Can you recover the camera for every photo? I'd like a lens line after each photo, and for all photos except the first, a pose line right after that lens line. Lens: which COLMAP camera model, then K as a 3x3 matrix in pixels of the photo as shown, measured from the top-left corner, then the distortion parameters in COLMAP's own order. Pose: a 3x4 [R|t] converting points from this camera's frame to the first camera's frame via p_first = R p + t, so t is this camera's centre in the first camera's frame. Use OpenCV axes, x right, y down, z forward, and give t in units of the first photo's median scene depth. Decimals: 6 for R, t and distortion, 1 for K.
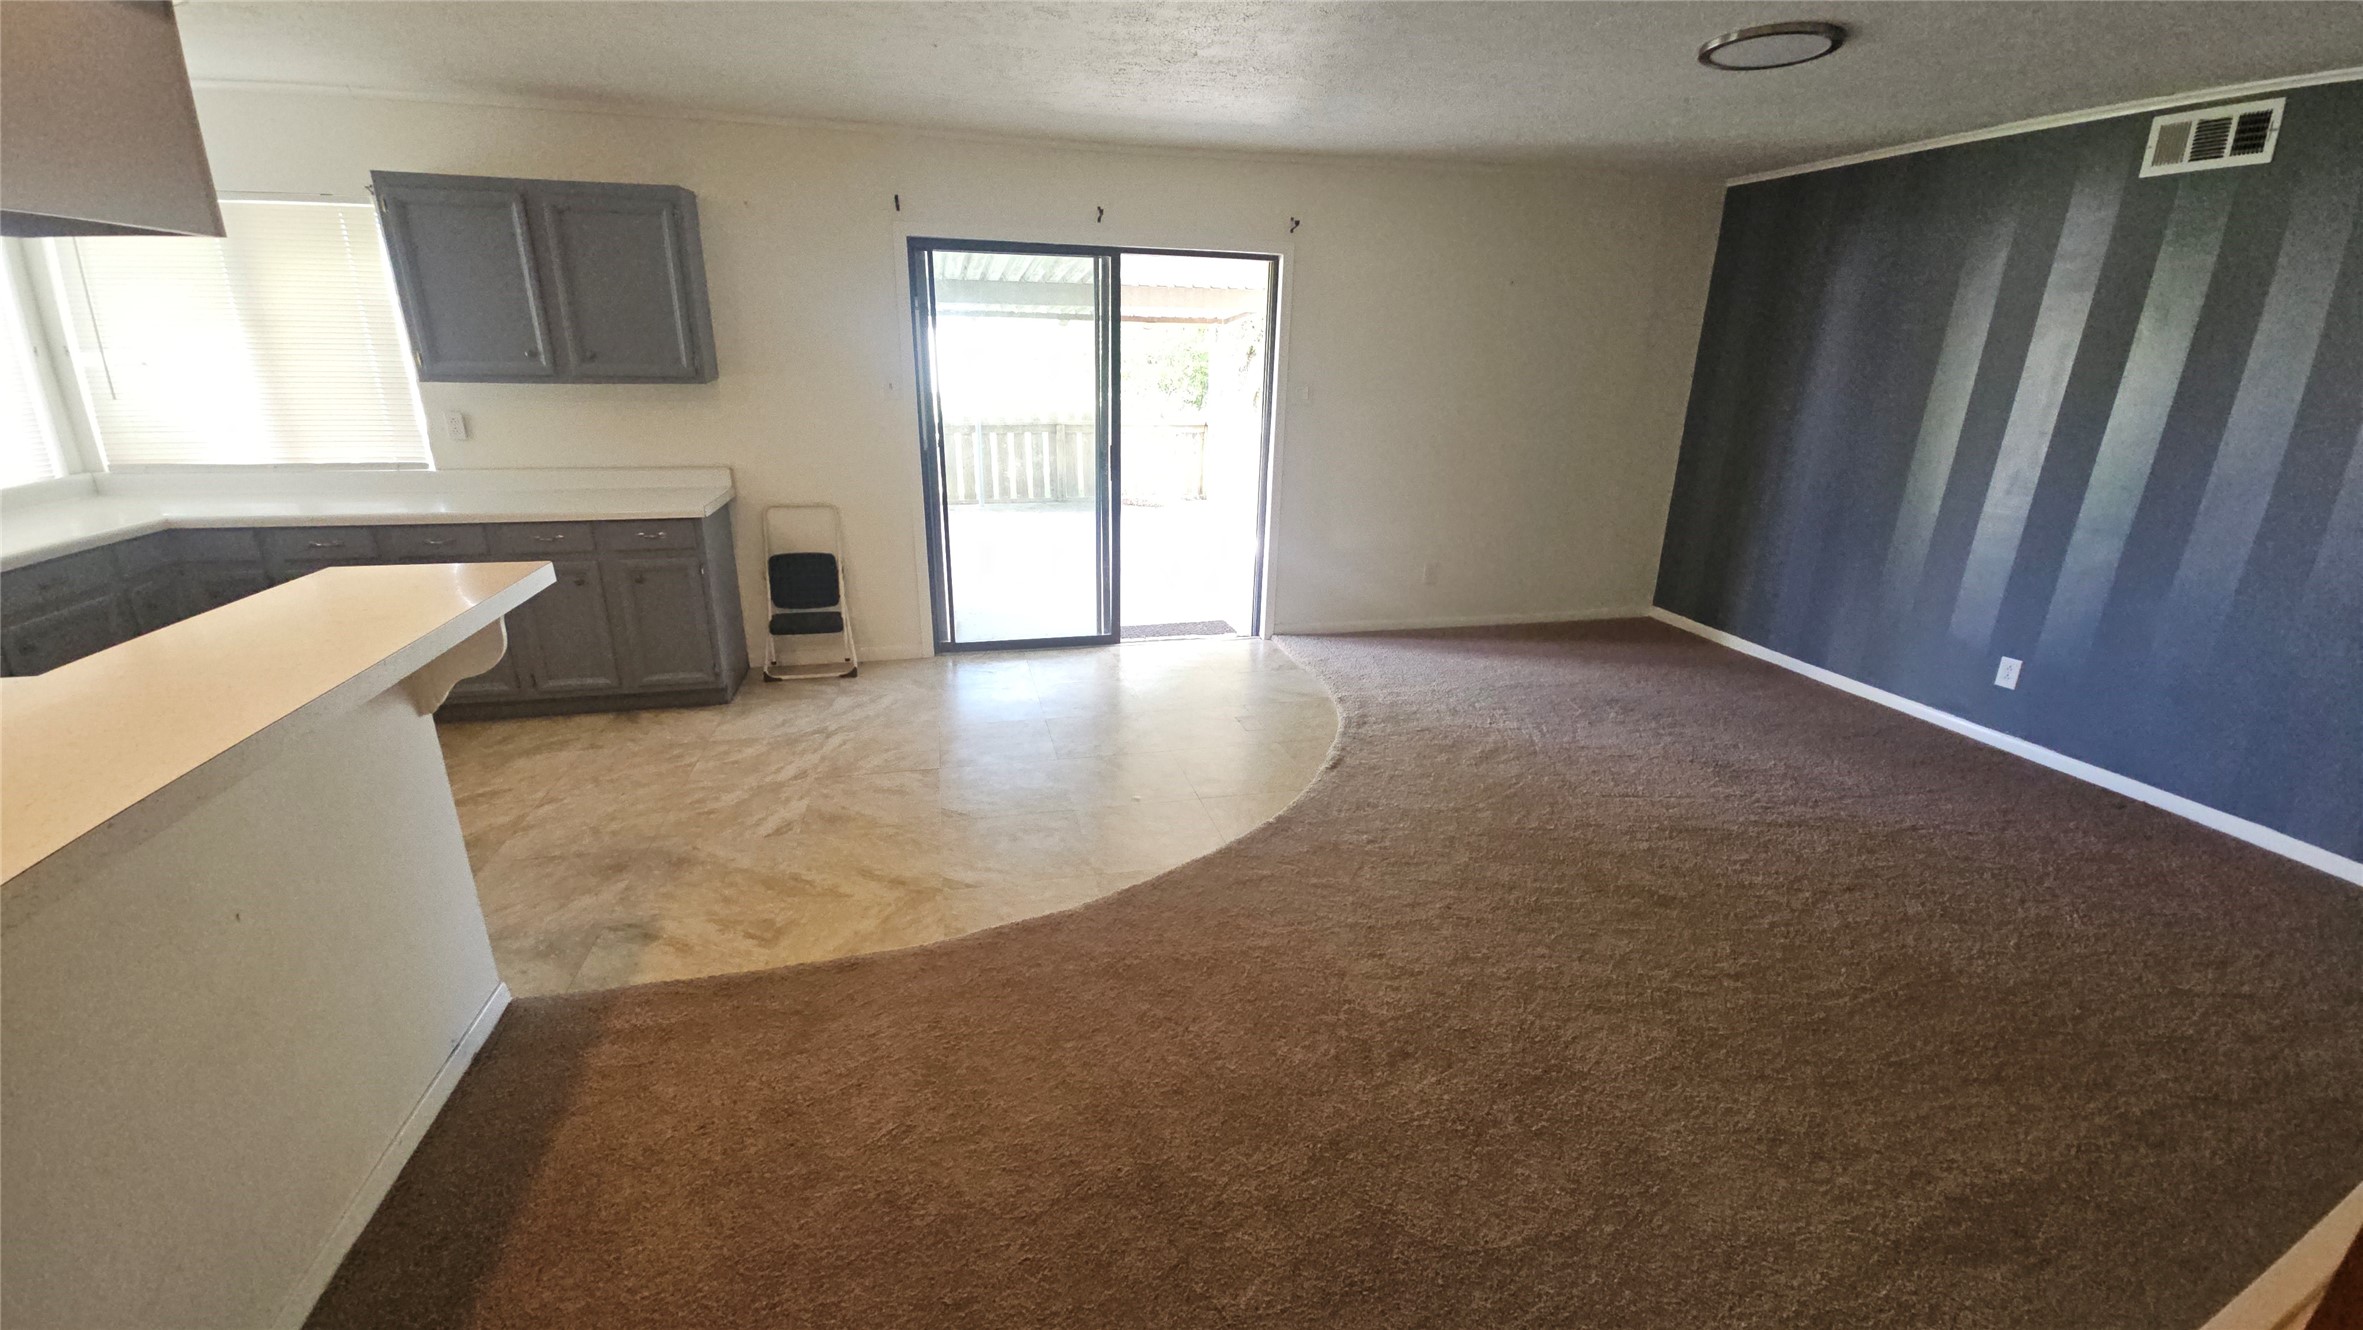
lens RADIAL K [[964.9, 0, 1166.4], [0, 964.9, 670.0], [0, 0, 1]] dist [-0.002437, -0.001399]
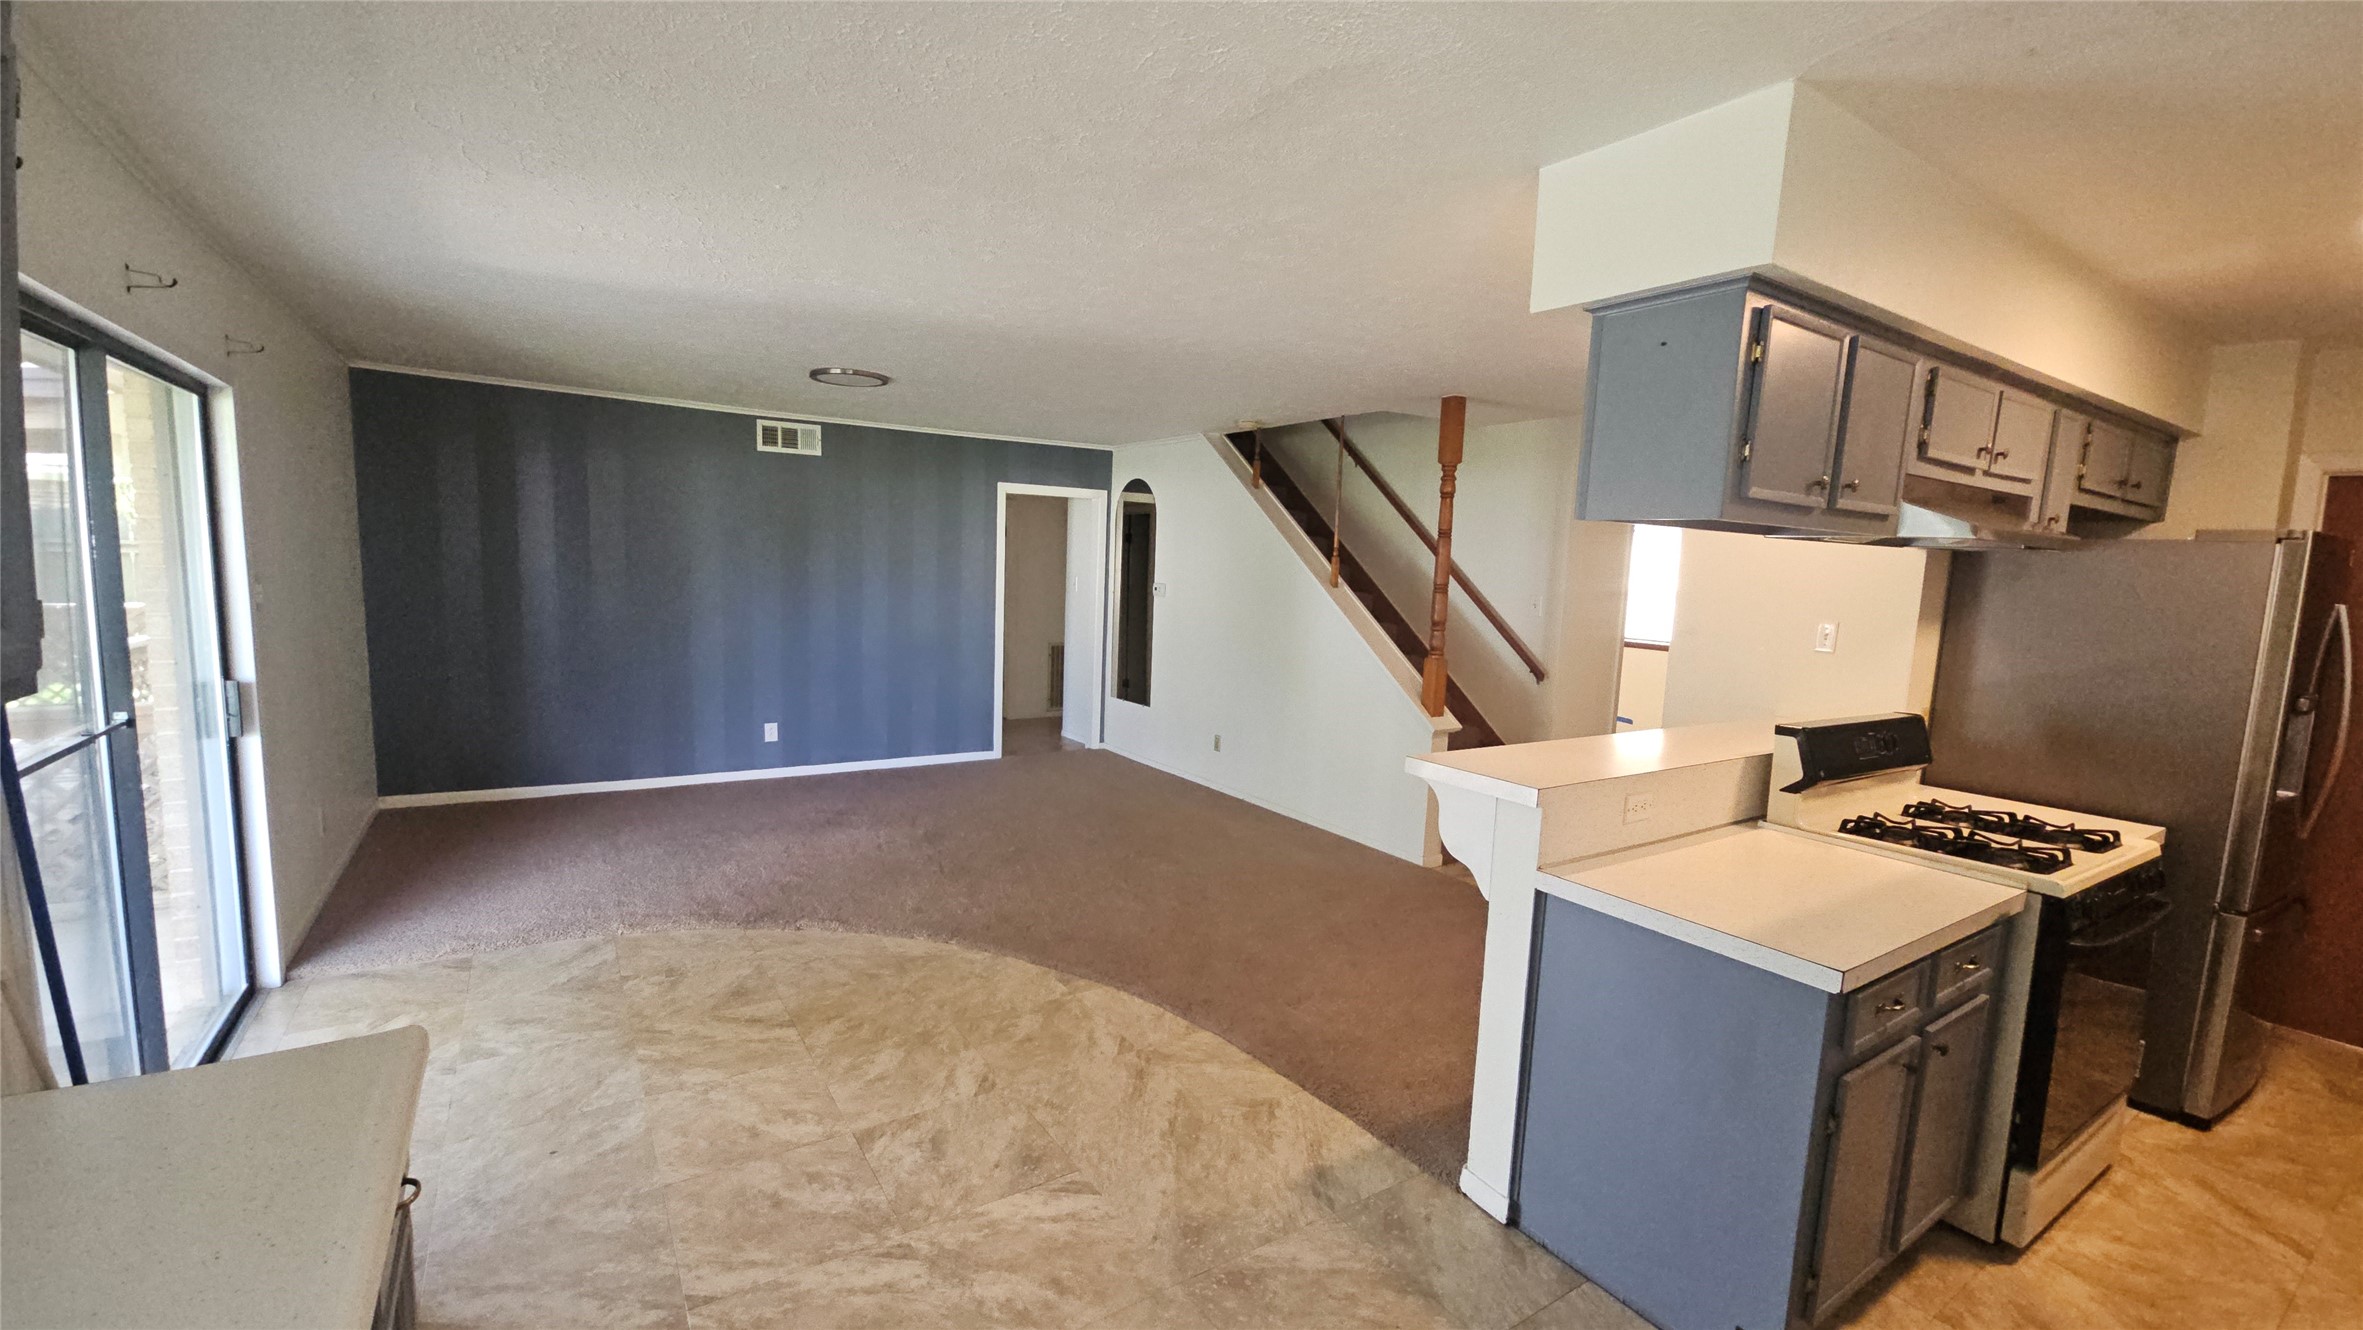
lens RADIAL K [[964.9, 0, 1175.4], [0, 964.9, 672.0], [0, 0, 1]] dist [-0.002437, -0.001399]
pose [[-0.342662, -0.134606, 0.929766, -1.012235], [0.254652, 0.939322, 0.229840, -0.345759], [-0.904287, 0.315524, -0.287592, 0.964192]]
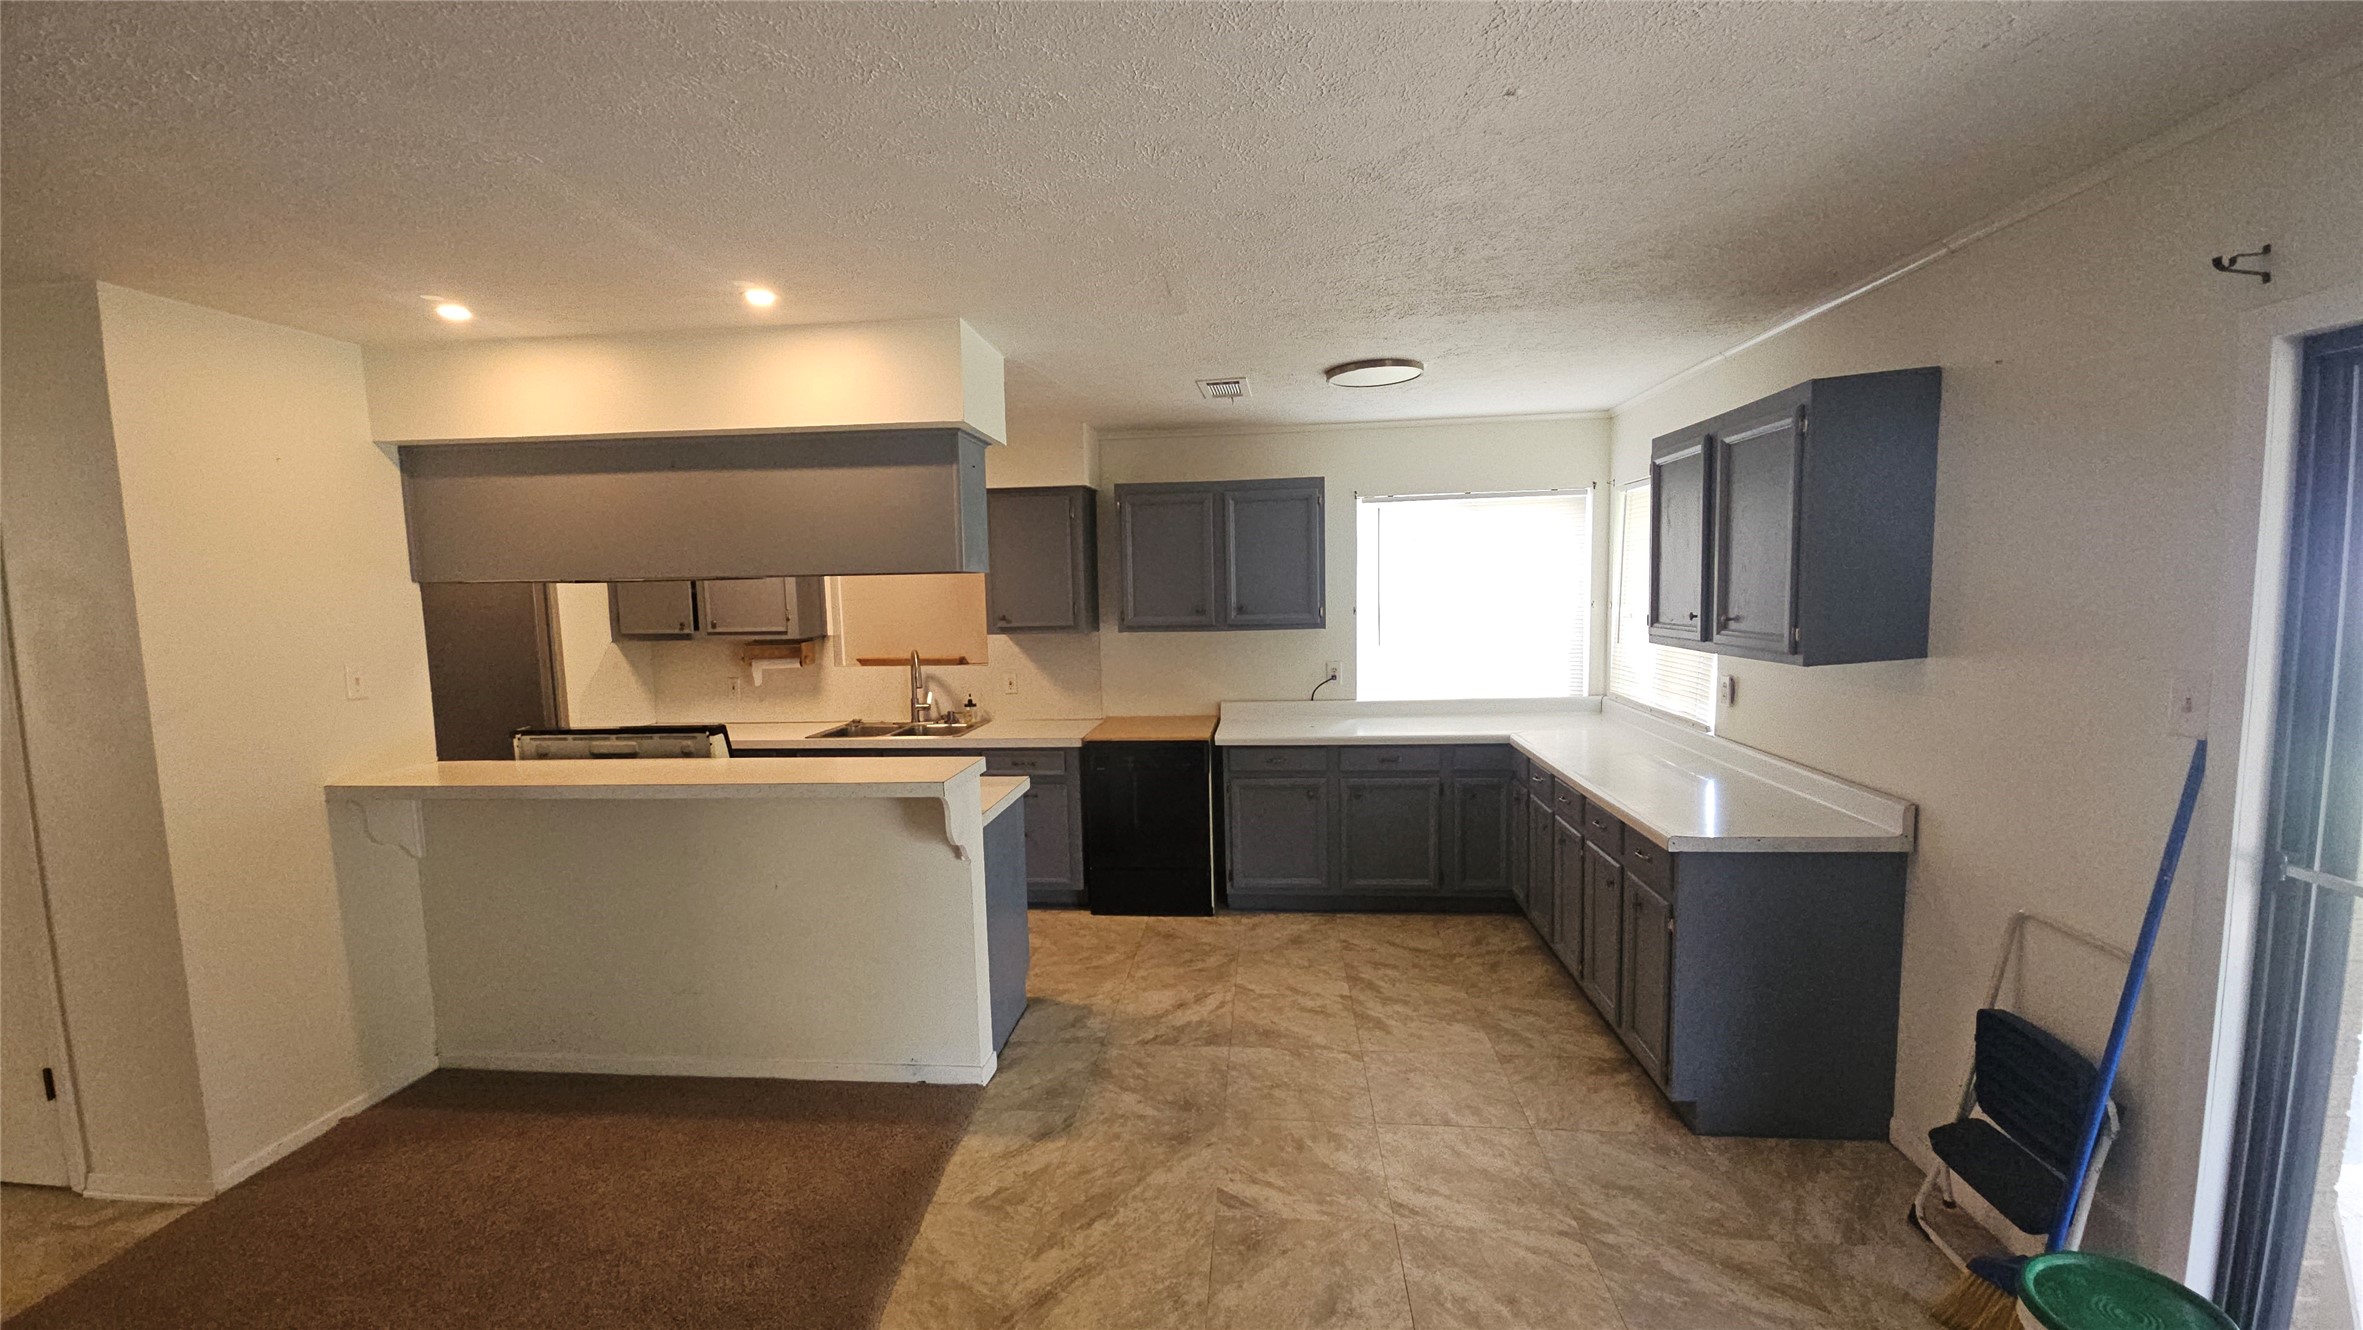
lens RADIAL K [[964.9, 0, 1180.1], [0, 964.9, 686.0], [0, 0, 1]] dist [-0.002437, -0.001399]
pose [[-0.318627, 0.090398, -0.943560, 0.308921], [-0.282839, 0.941026, 0.185666, -0.348556], [0.904698, 0.326034, -0.274268, 0.984253]]
